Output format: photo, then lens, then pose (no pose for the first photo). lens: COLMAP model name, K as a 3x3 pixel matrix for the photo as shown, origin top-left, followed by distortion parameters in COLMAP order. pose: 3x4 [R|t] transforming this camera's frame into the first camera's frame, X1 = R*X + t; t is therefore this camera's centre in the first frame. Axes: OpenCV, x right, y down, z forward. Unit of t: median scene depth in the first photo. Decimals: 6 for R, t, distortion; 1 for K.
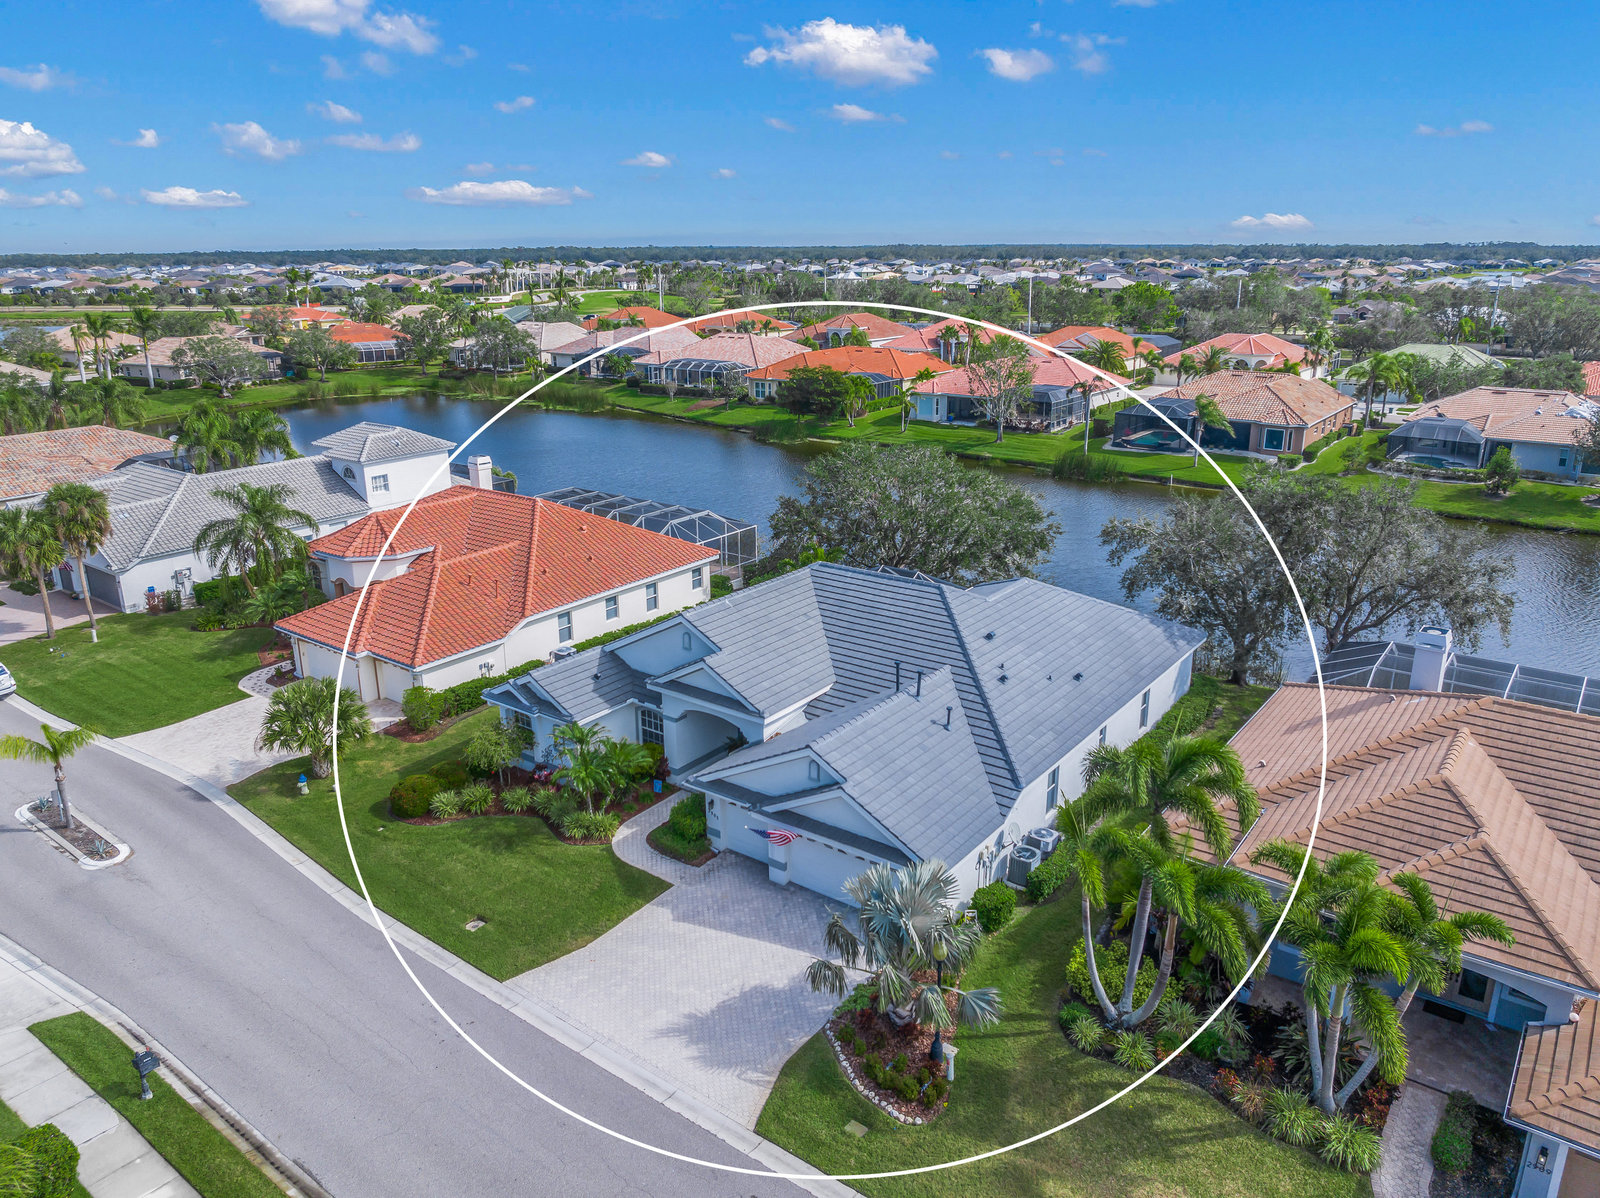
lens RADIAL K [[1129.5, 0, 800.8], [0, 1129.5, 536.6], [0, 0, 1]] dist [-0.048595, 0.035918]
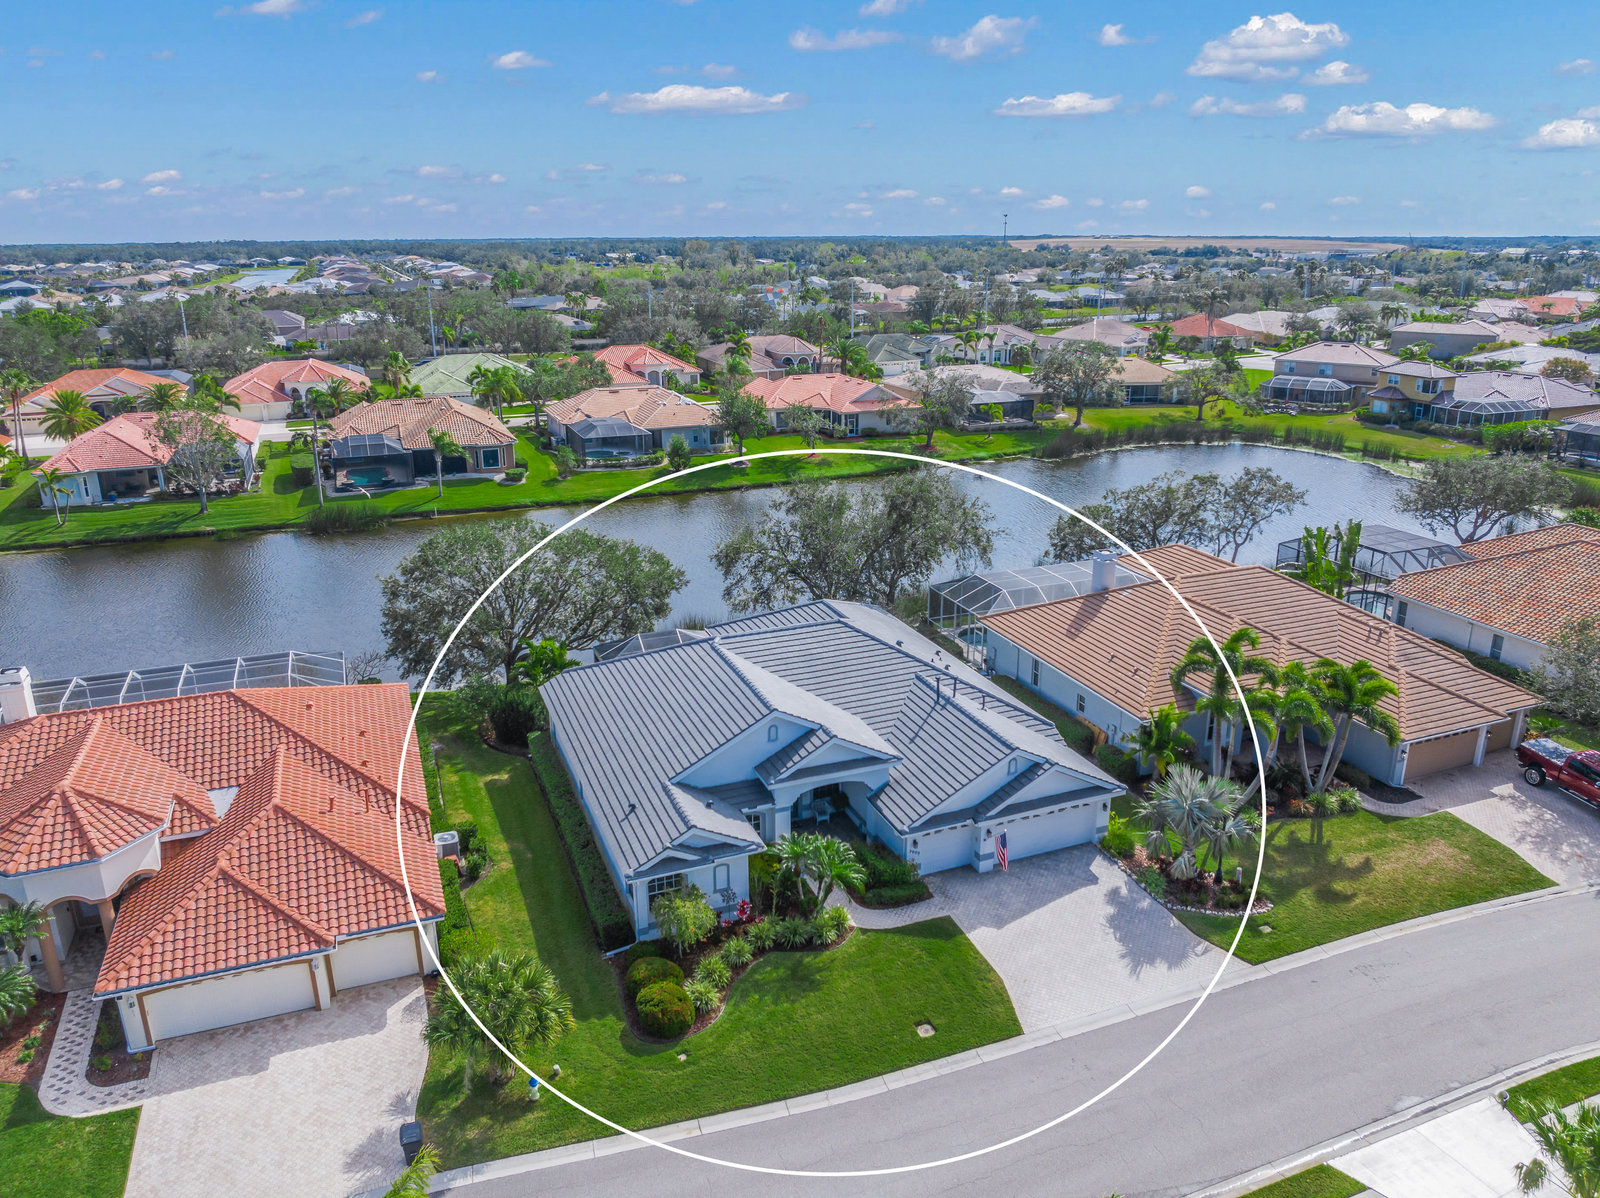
lens RADIAL K [[1119.2, 0, 800.0], [0, 1119.2, 599.0], [0, 0, 1]] dist [-0.036482, 0.003055]
pose [[0.521334, -0.258575, 0.813234, -0.883133], [0.212337, 0.962321, 0.169857, -0.193472], [-0.826513, 0.084127, 0.556596, 0.395164]]
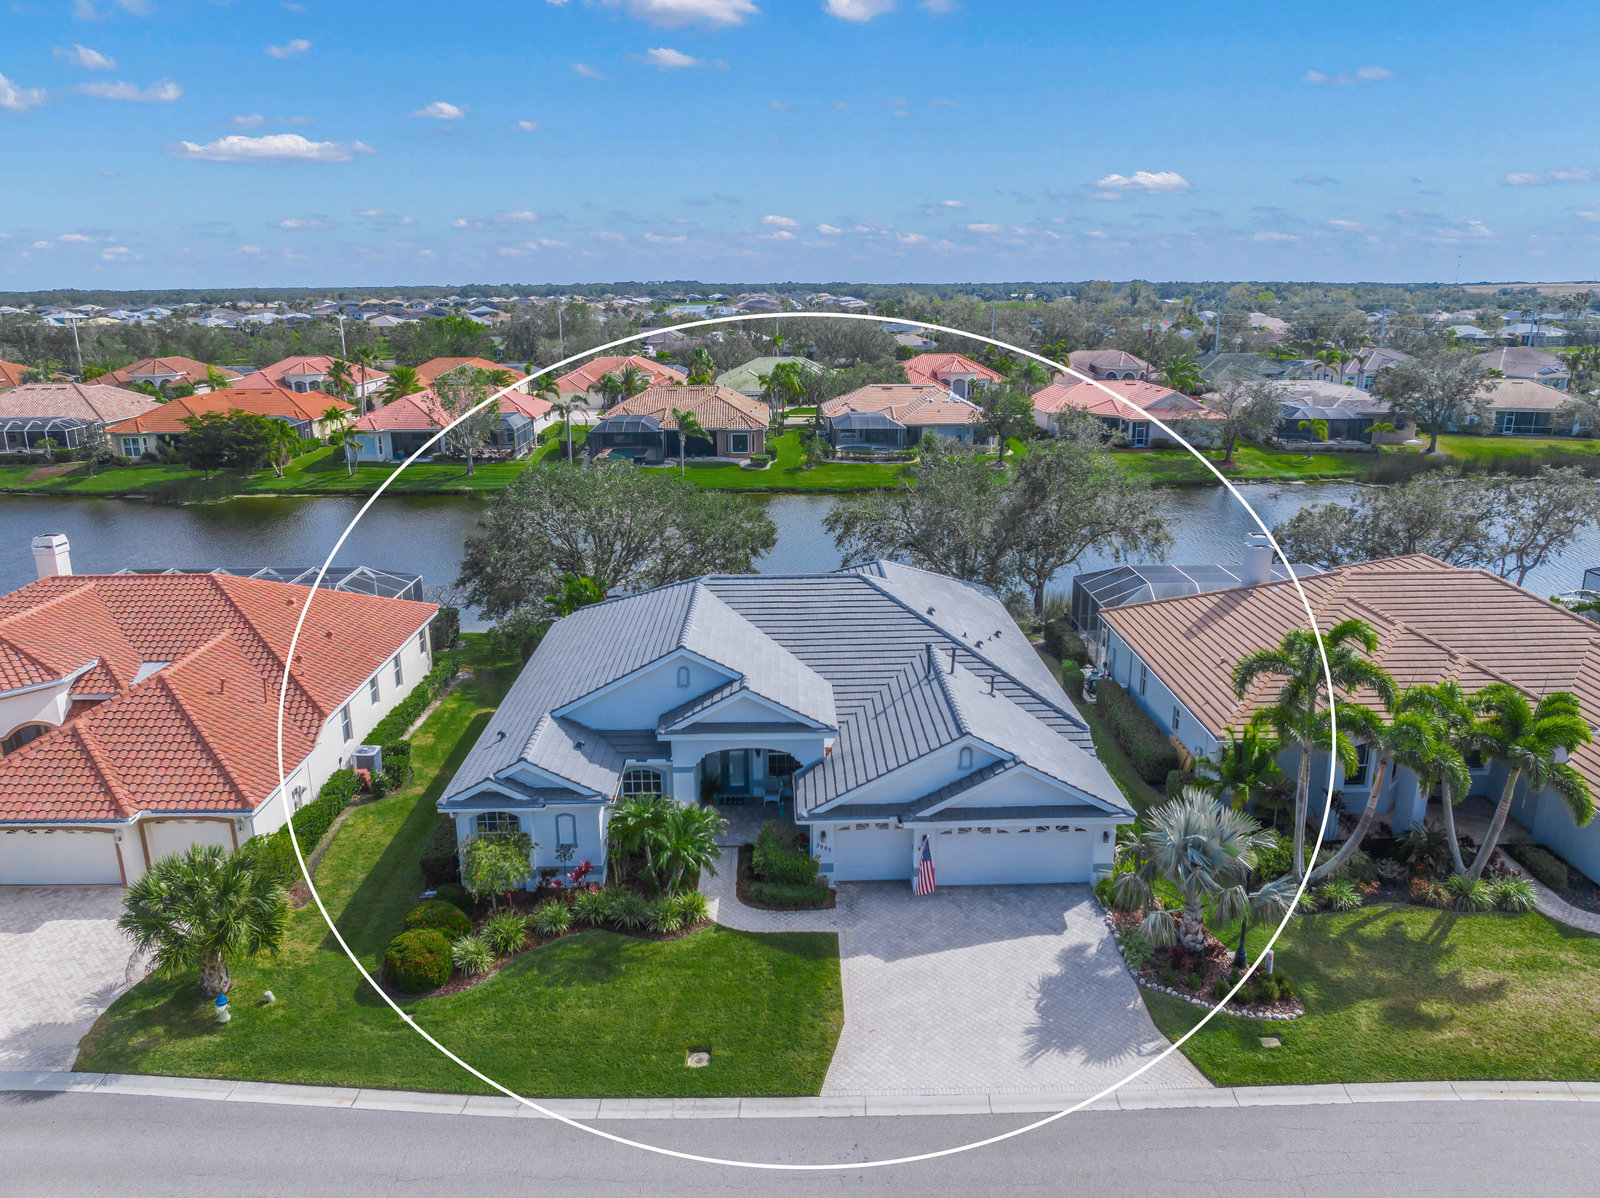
lens RADIAL K [[1119.2, 0, 800.0], [0, 1119.2, 599.0], [0, 0, 1]] dist [-0.036482, 0.003055]
pose [[0.786309, -0.164051, 0.595655, -0.525039], [0.152541, 0.985805, 0.070138, -0.012378], [-0.598706, 0.035712, 0.800173, 0.260297]]
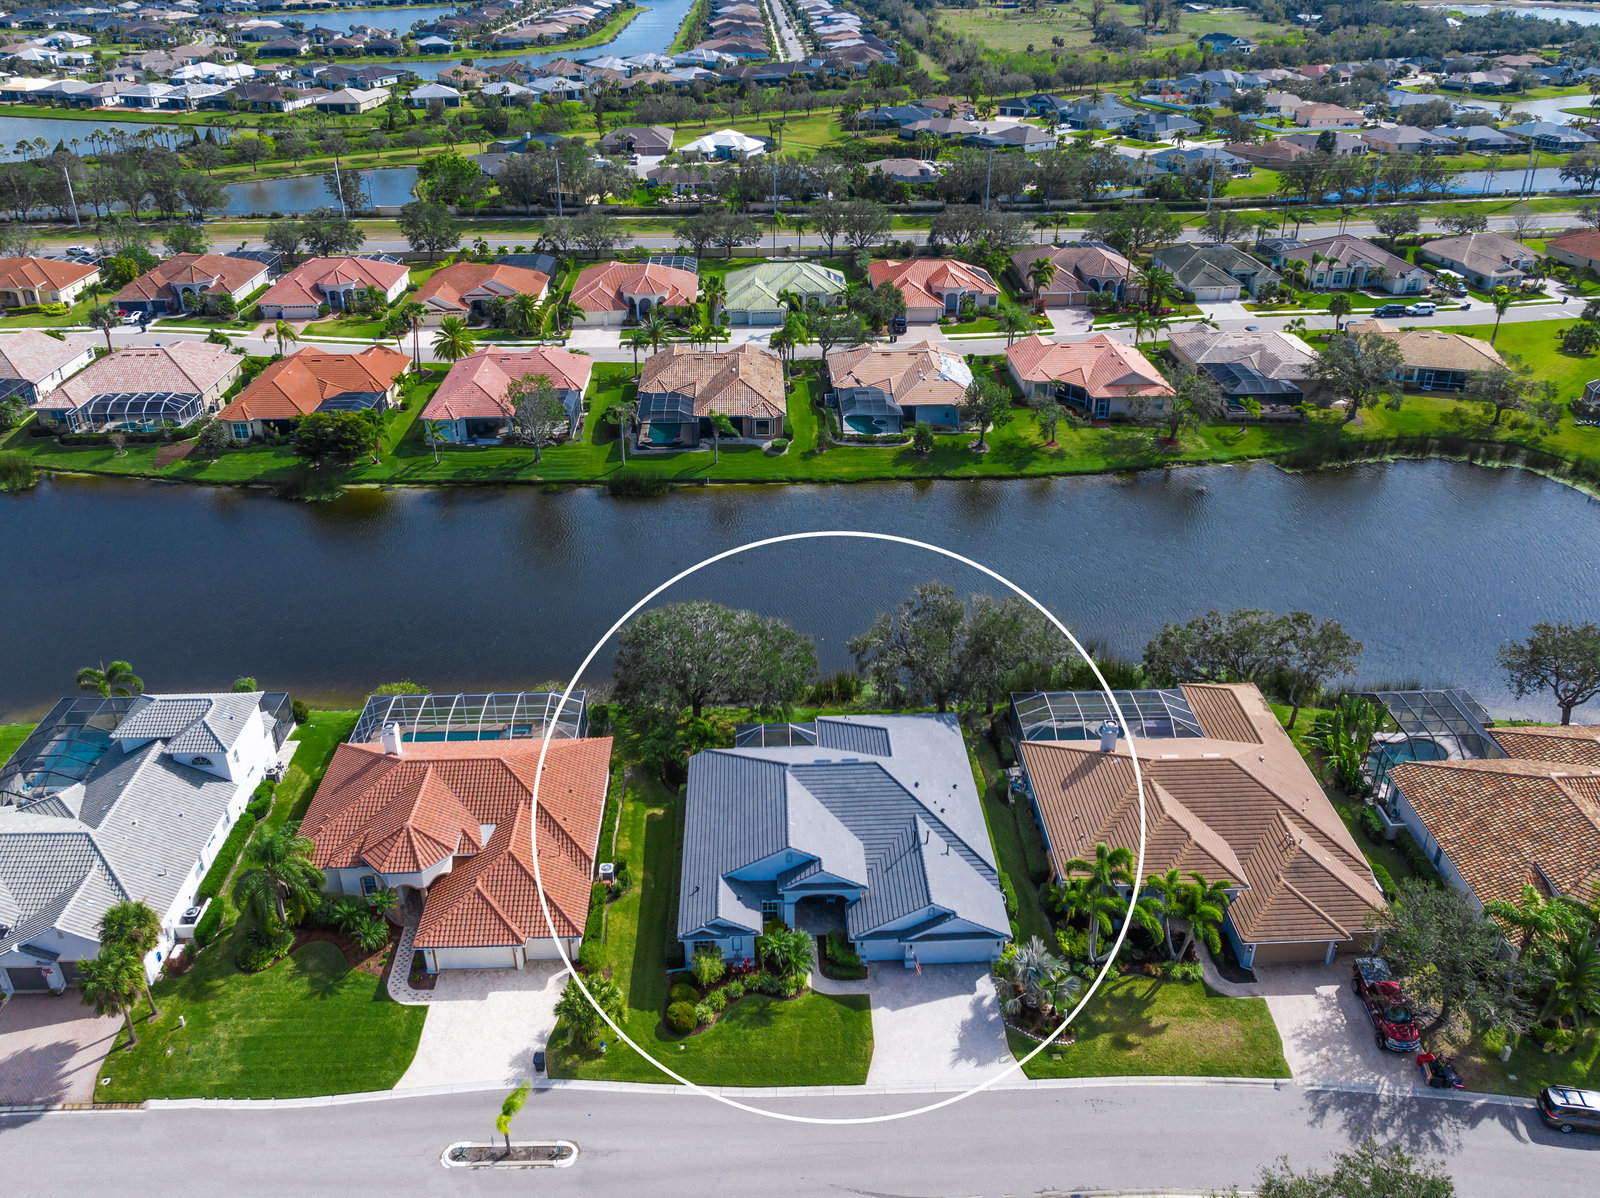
lens RADIAL K [[1231.8, 0, 798.4], [0, 1231.8, 544.6], [0, 0, 1]] dist [-0.033018, -0.003254]
pose [[0.776520, -0.278701, 0.565104, -0.987406], [0.153914, 0.953590, 0.258800, -0.818591], [-0.611005, -0.113985, 0.783377, -0.387276]]
